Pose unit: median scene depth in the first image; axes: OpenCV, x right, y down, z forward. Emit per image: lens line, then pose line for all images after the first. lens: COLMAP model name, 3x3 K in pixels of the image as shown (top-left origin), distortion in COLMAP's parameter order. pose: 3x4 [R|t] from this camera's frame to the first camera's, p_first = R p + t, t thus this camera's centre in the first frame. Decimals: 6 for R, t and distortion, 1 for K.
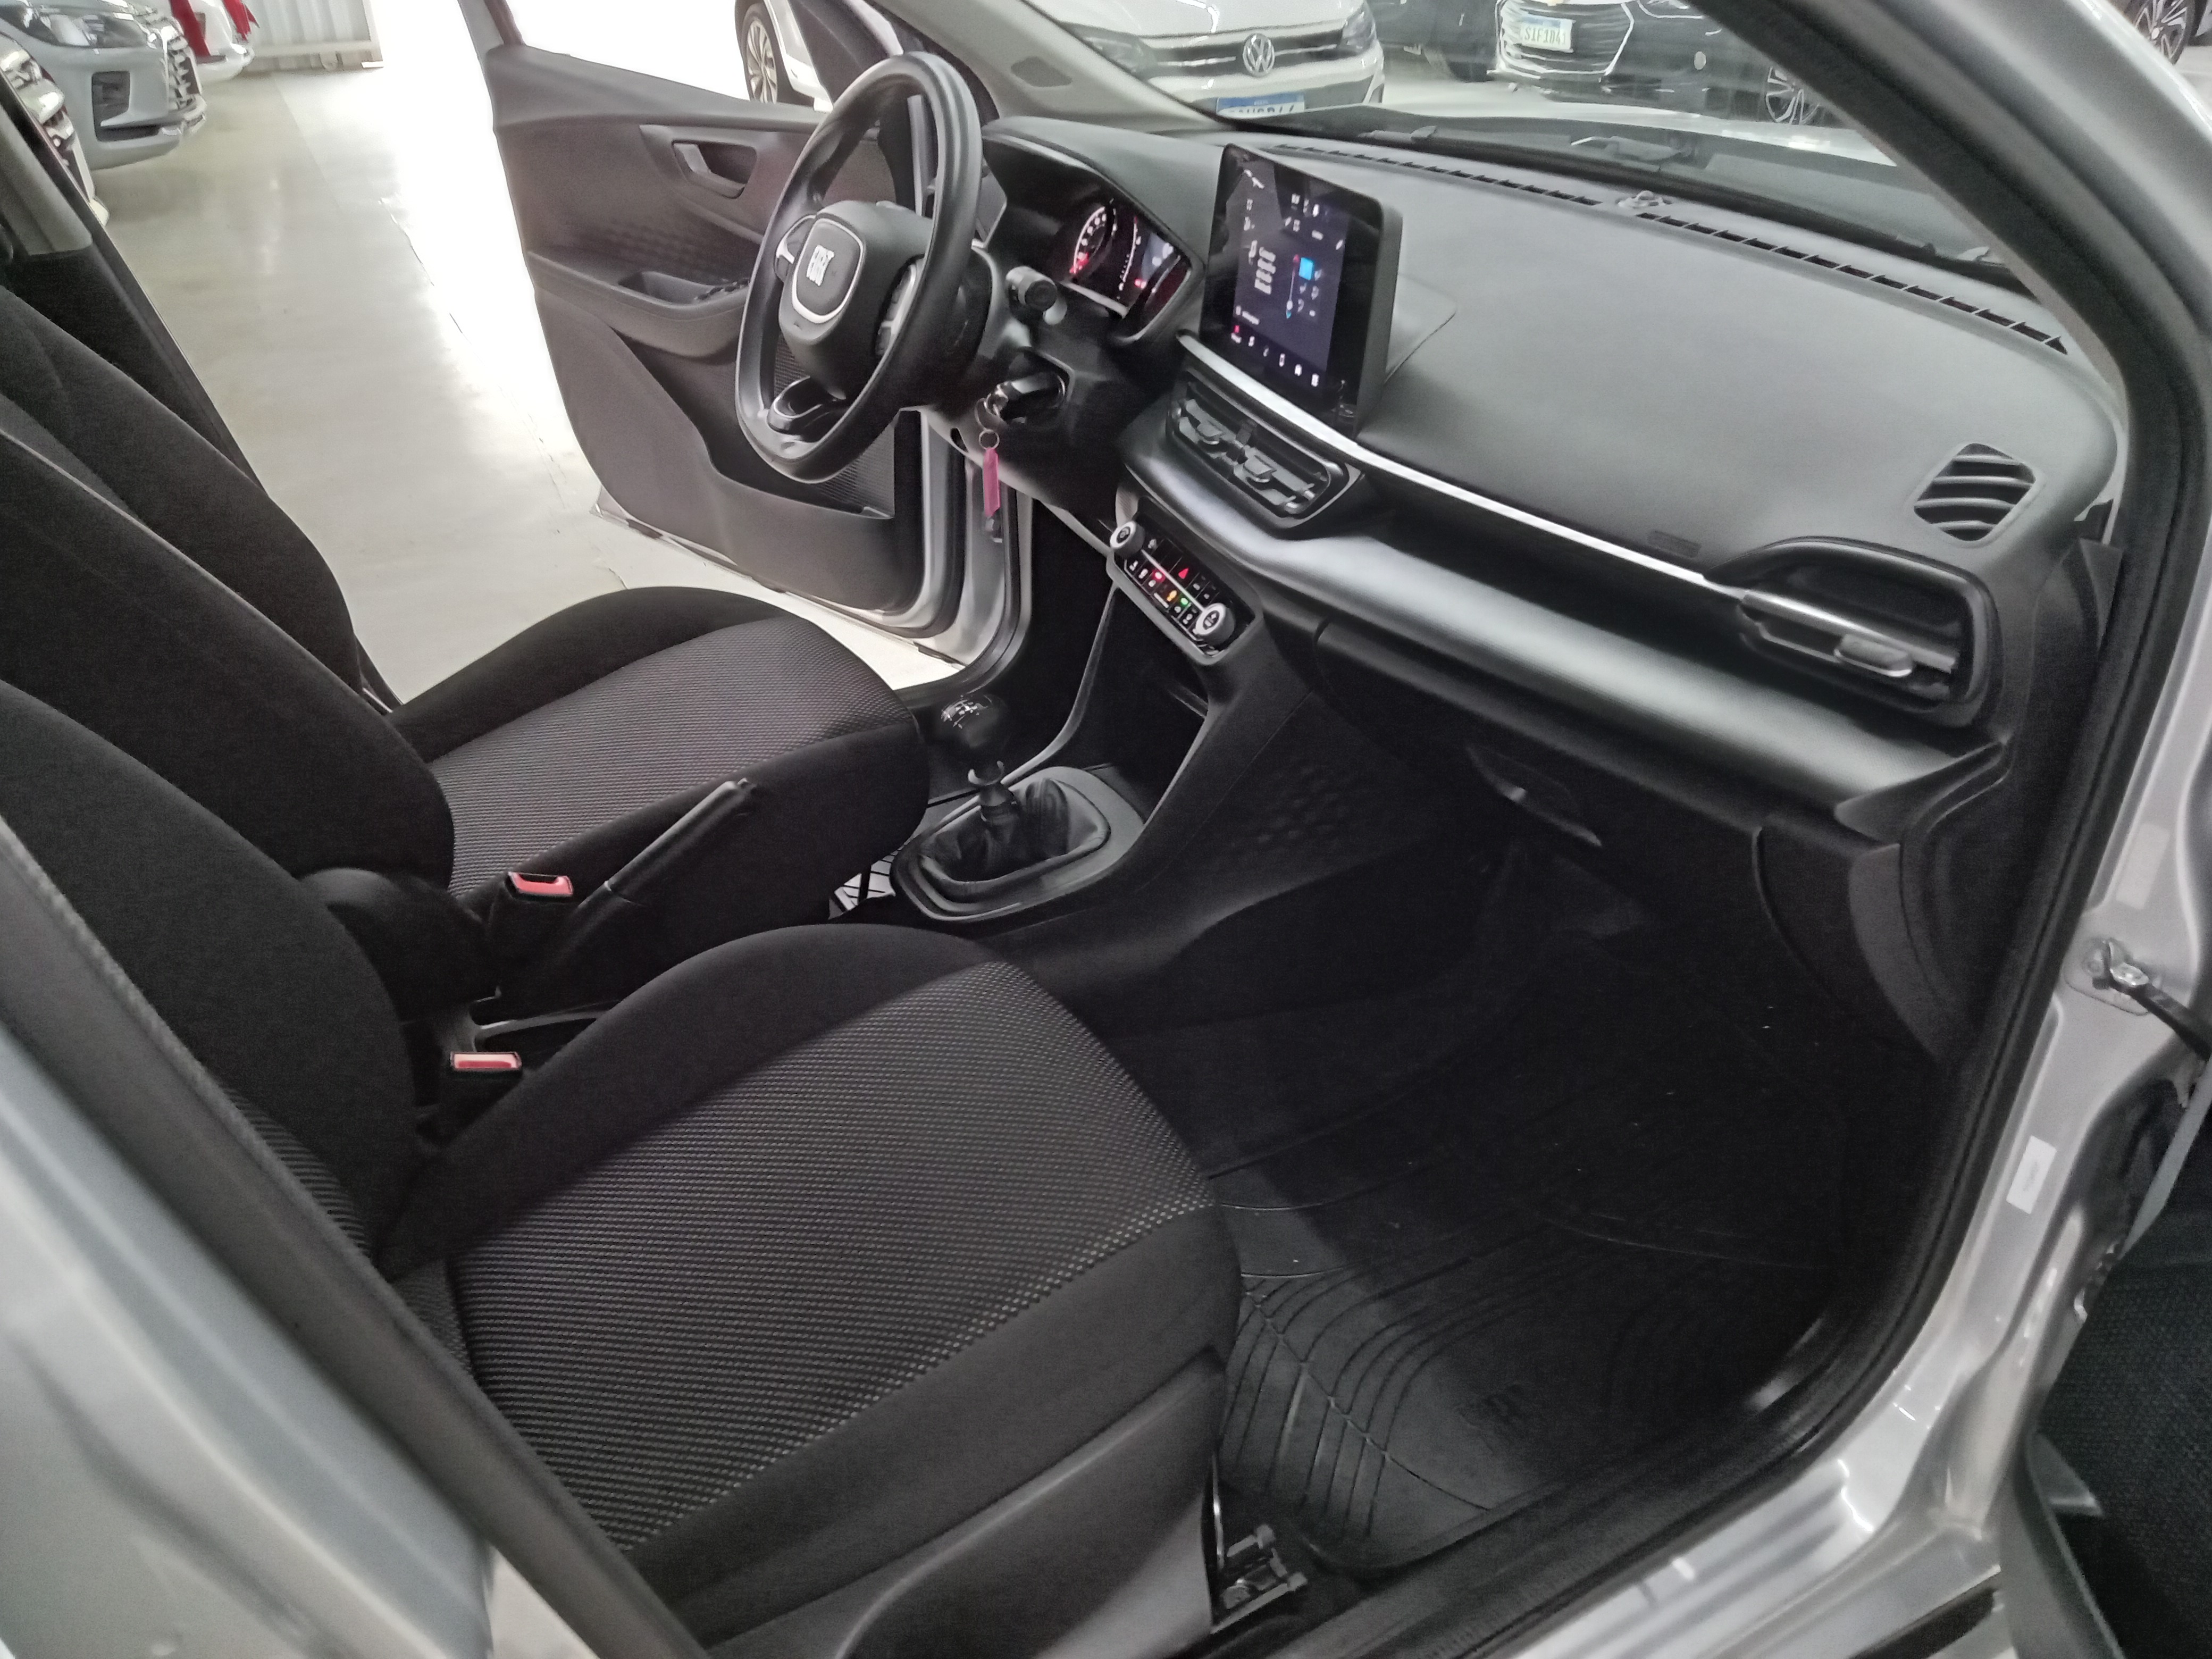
lens RADIAL K [[1602.4, 0, 1100.3], [0, 1602.4, 839.2], [0, 0, 1]] dist [0.002597, -0.016051]
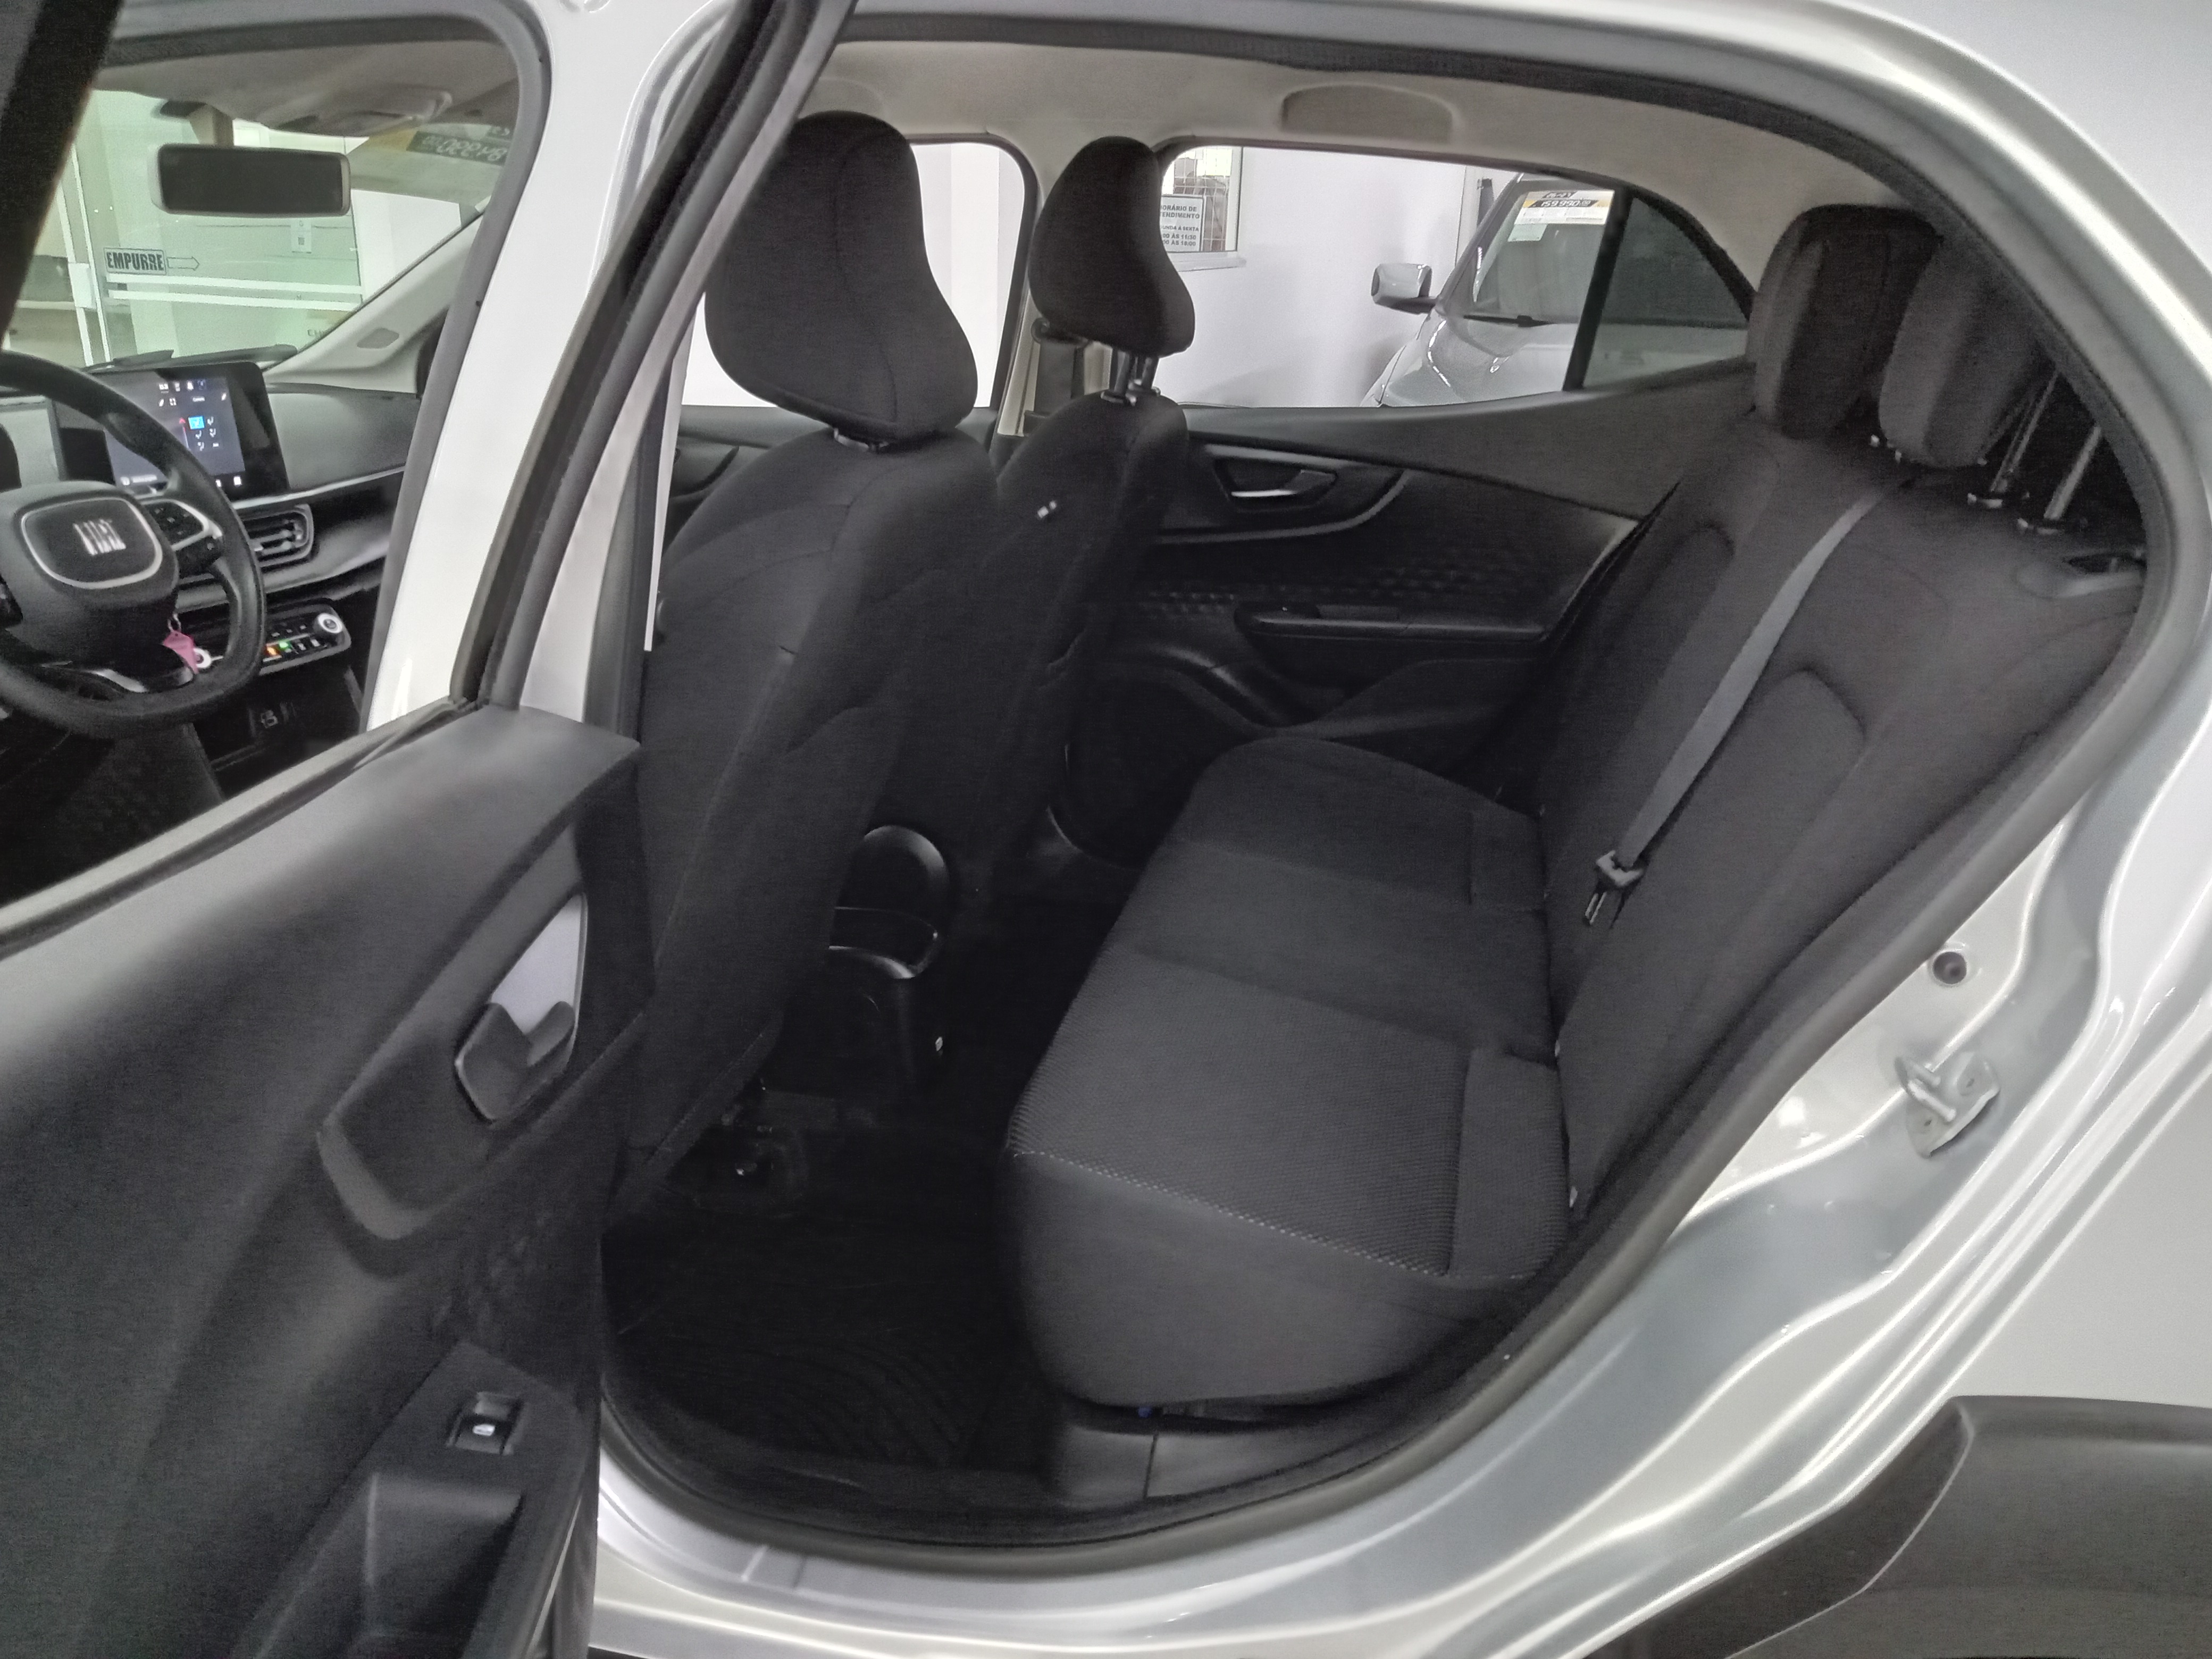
lens RADIAL K [[1602.4, 0, 1098.4], [0, 1602.4, 832.5], [0, 0, 1]] dist [0.002597, -0.016051]
pose [[-0.750428, -0.240922, 0.615479, -1.479736], [0.332507, 0.667176, 0.666570, -0.777466], [-0.571225, 0.704863, -0.420559, 1.331225]]
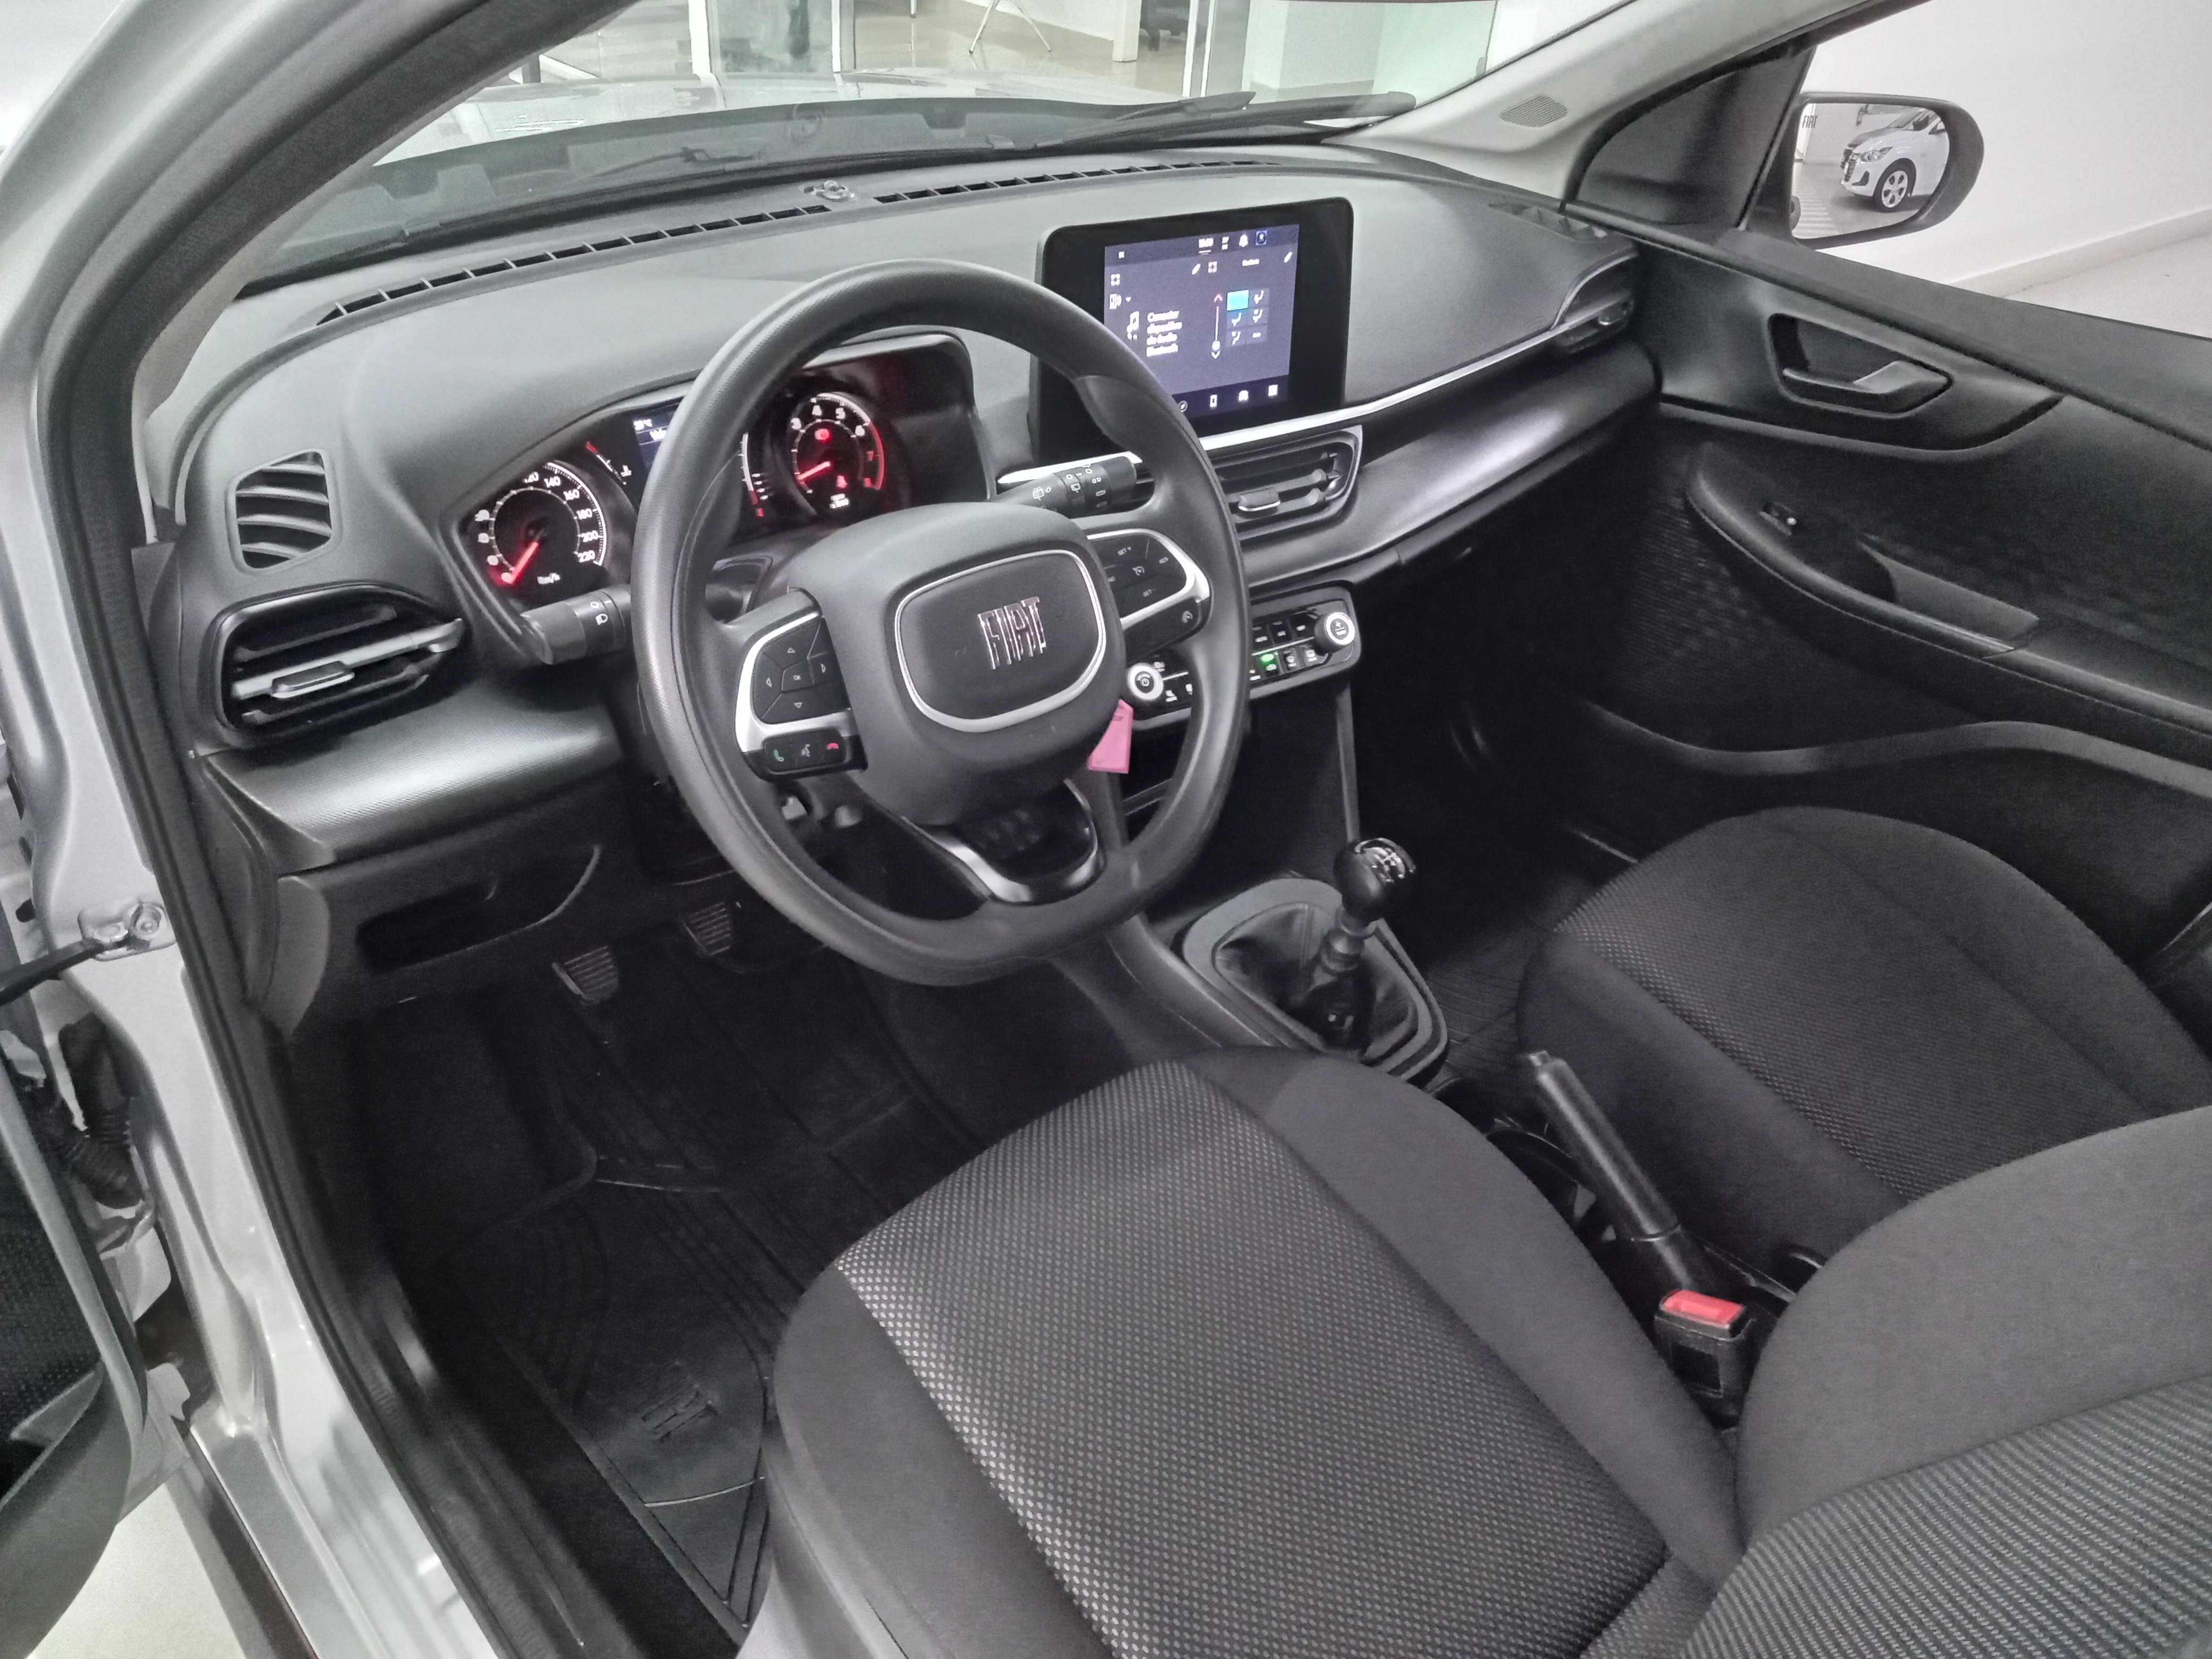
lens RADIAL K [[1602.4, 0, 1101.8], [0, 1602.4, 836.9], [0, 0, 1]] dist [0.002597, -0.016051]
pose [[-0.233446, -0.562471, 0.793177, -0.766759], [0.465841, 0.651318, 0.598980, -0.716791], [-0.853519, 0.509323, 0.109975, 1.048463]]
